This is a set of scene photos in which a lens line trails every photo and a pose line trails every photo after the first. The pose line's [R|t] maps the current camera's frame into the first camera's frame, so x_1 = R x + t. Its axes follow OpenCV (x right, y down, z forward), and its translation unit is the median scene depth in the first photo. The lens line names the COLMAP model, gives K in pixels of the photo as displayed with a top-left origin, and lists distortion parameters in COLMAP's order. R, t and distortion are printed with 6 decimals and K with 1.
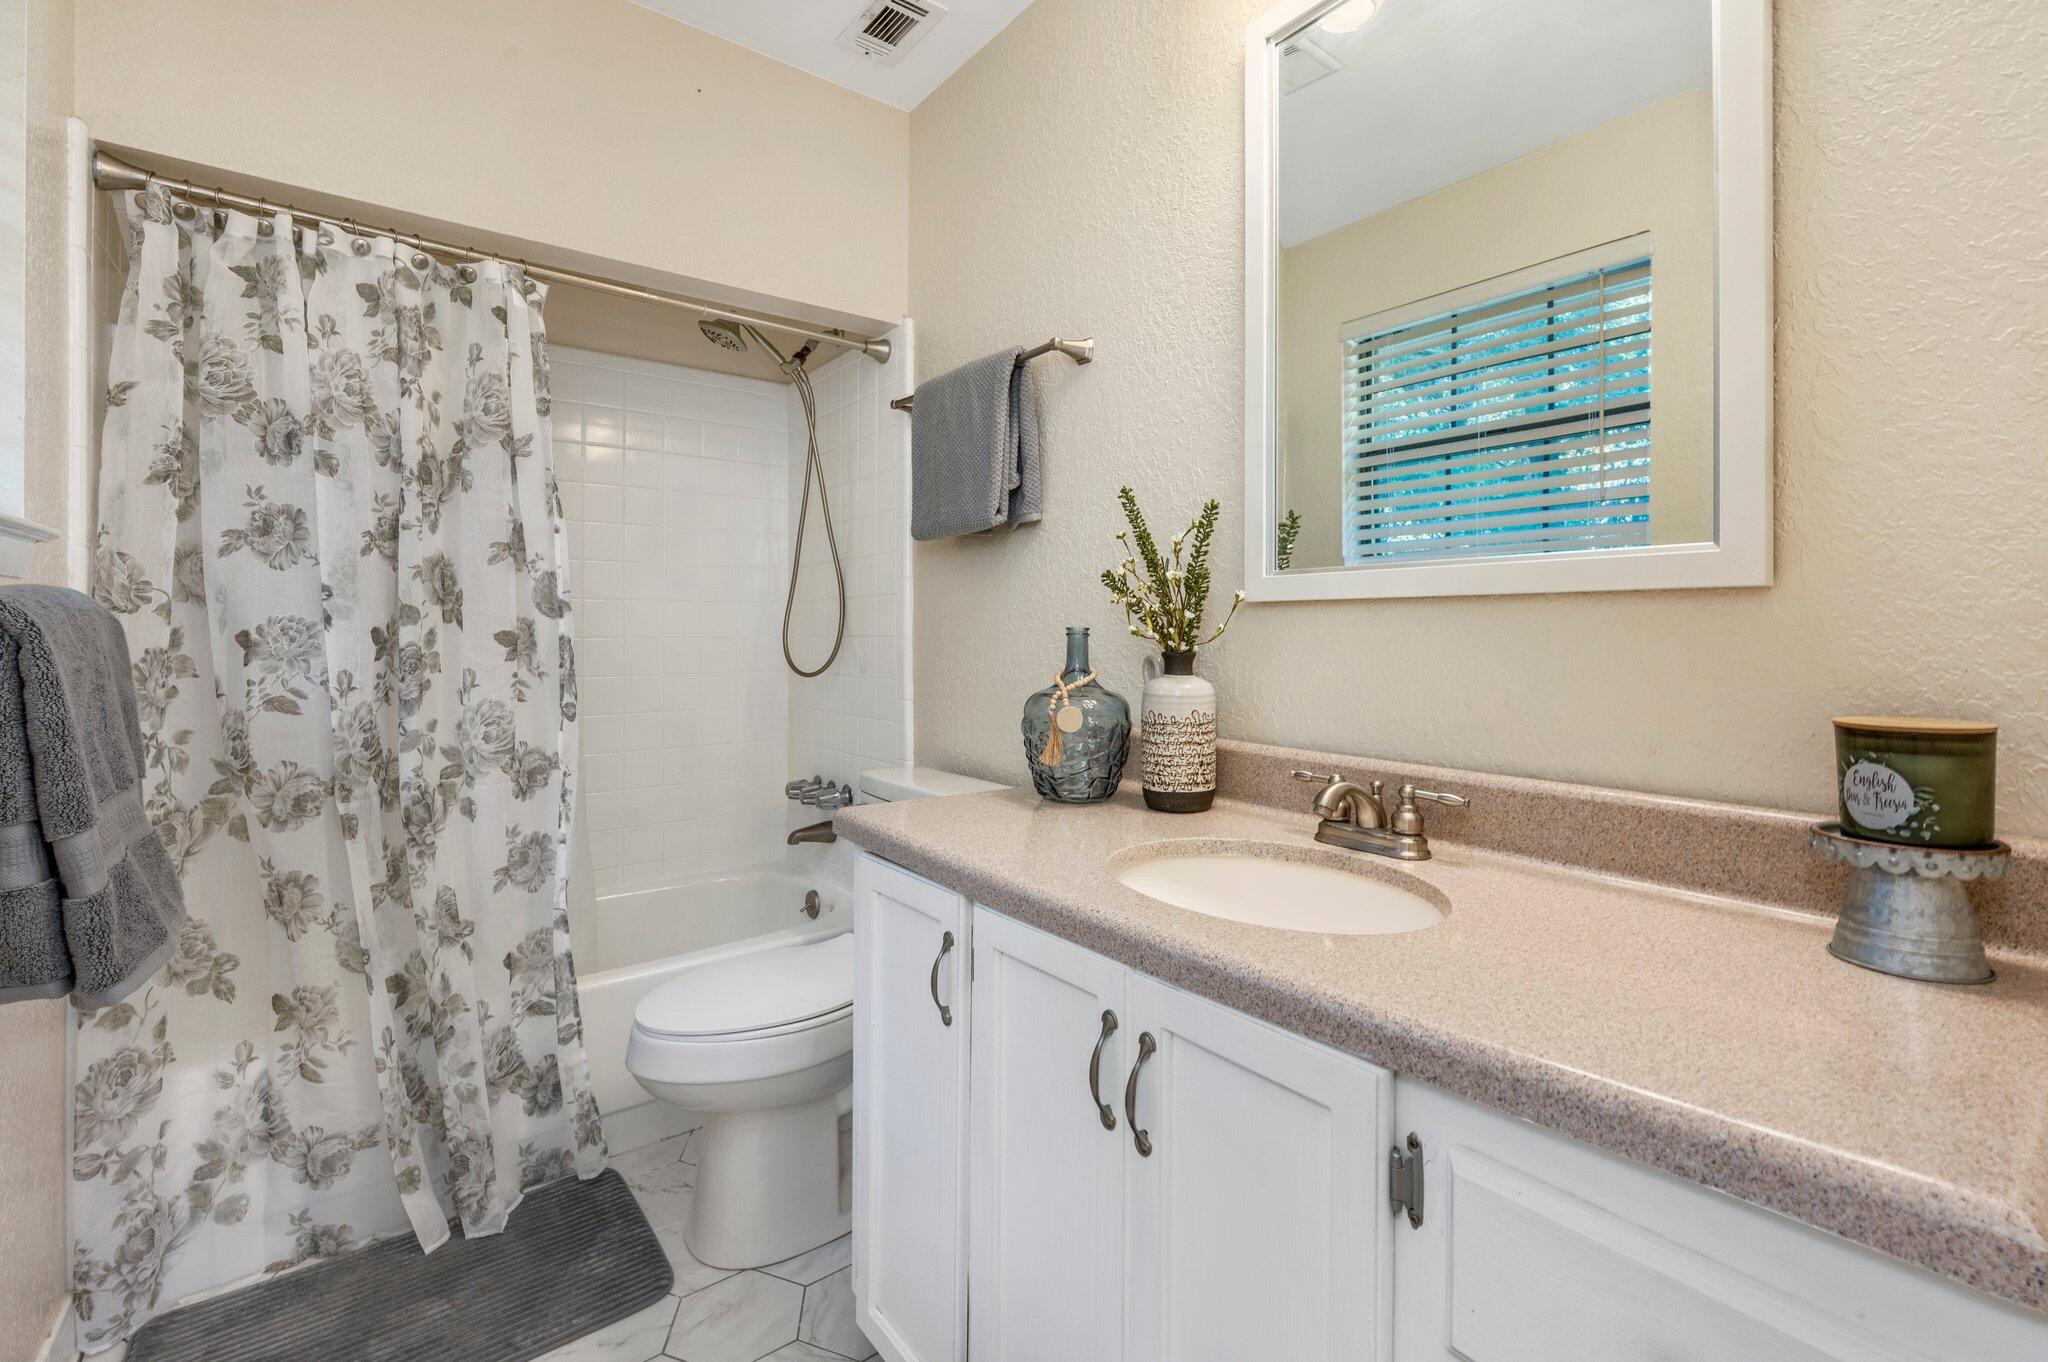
lens RADIAL K [[872.8, 0, 1013.8], [0, 872.8, 628.3], [0, 0, 1]] dist [-0.002177, -0.000450]
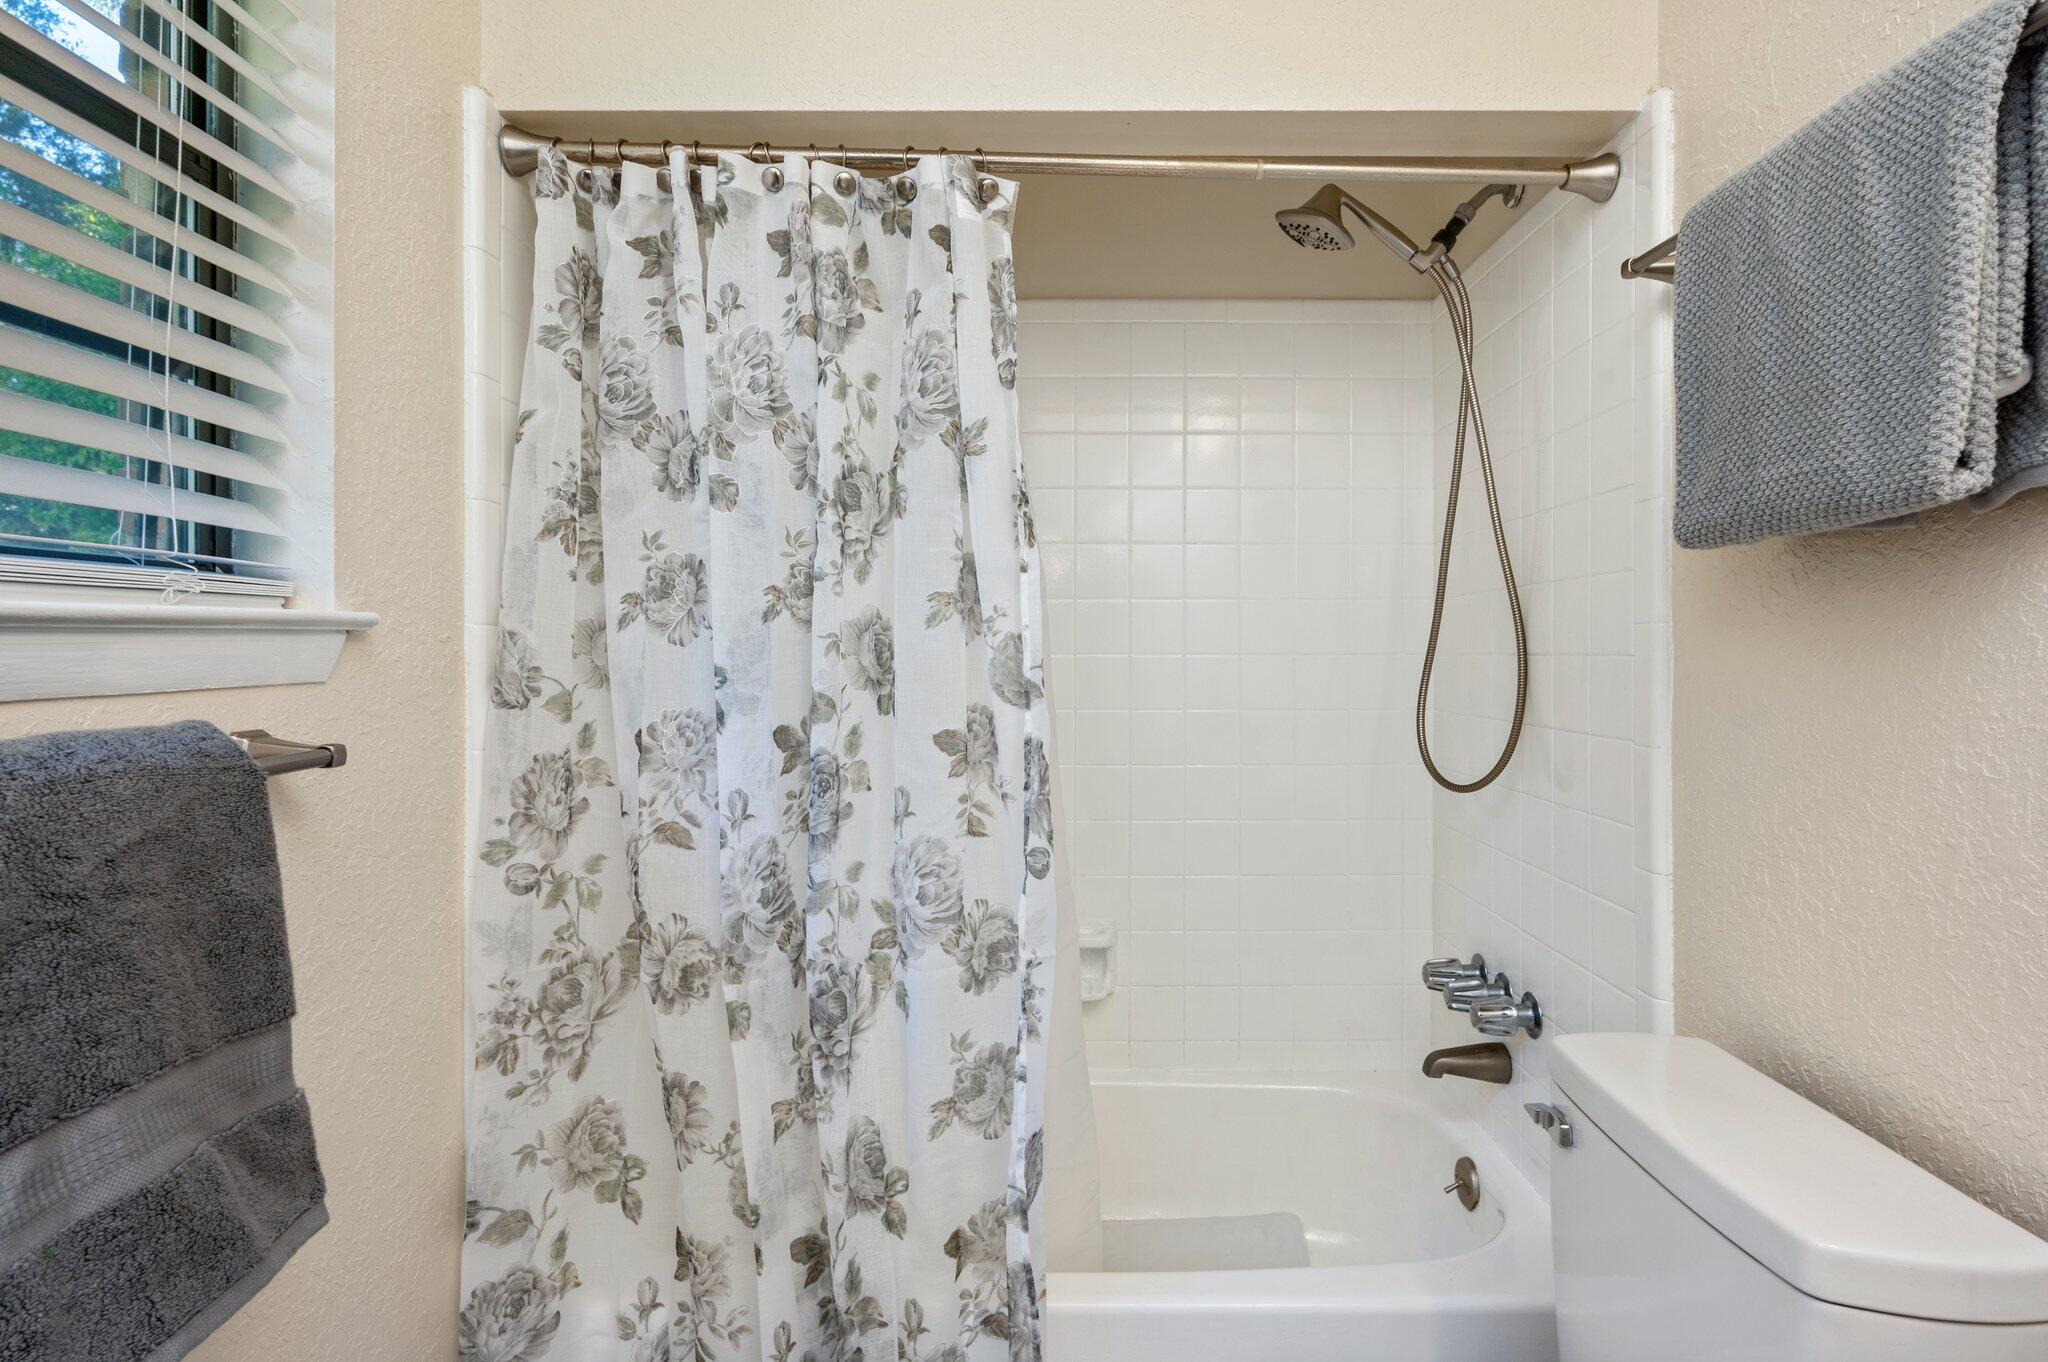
lens RADIAL K [[1125.7, 0, 1026.0], [0, 1125.7, 666.4], [0, 0, 1]] dist [-0.008152, 0.002316]
pose [[0.811647, 0.001542, -0.584146, -0.057973], [0.000594, 0.999994, 0.003465, -0.050117], [0.584148, -0.003160, 0.811641, 0.388044]]
